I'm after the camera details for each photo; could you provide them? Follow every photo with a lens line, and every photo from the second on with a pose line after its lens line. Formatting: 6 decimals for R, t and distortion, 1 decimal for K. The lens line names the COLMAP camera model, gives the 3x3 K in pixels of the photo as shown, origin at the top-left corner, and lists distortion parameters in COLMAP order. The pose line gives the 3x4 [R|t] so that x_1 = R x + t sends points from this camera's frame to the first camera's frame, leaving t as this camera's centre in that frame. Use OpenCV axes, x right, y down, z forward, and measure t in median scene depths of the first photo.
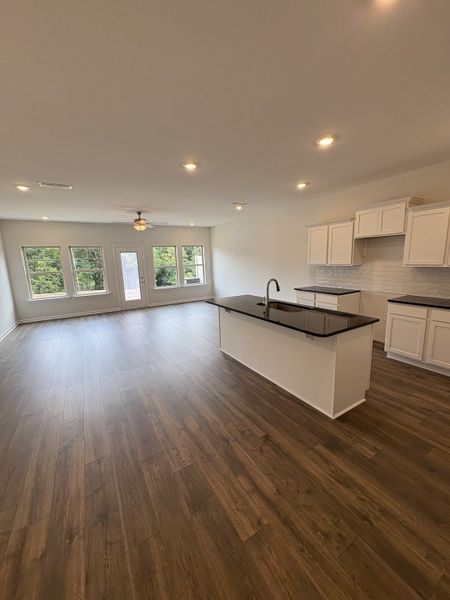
lens RADIAL K [[236.3, 0, 225.0], [0, 236.3, 300.0], [0, 0, 1]] dist [-0.000096, 0.000018]
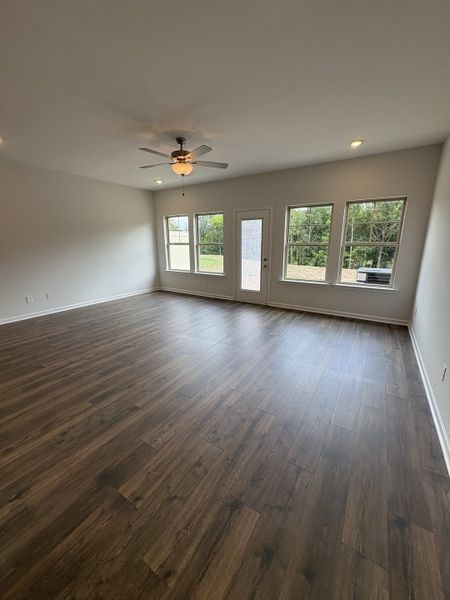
lens RADIAL K [[236.3, 0, 225.0], [0, 236.3, 300.0], [0, 0, 1]] dist [-0.000096, 0.000018]
pose [[0.451353, 0.248791, -0.856962, 0.184472], [-0.170421, 0.966704, 0.190892, -0.094368], [0.875921, 0.059885, 0.478724, 0.616322]]
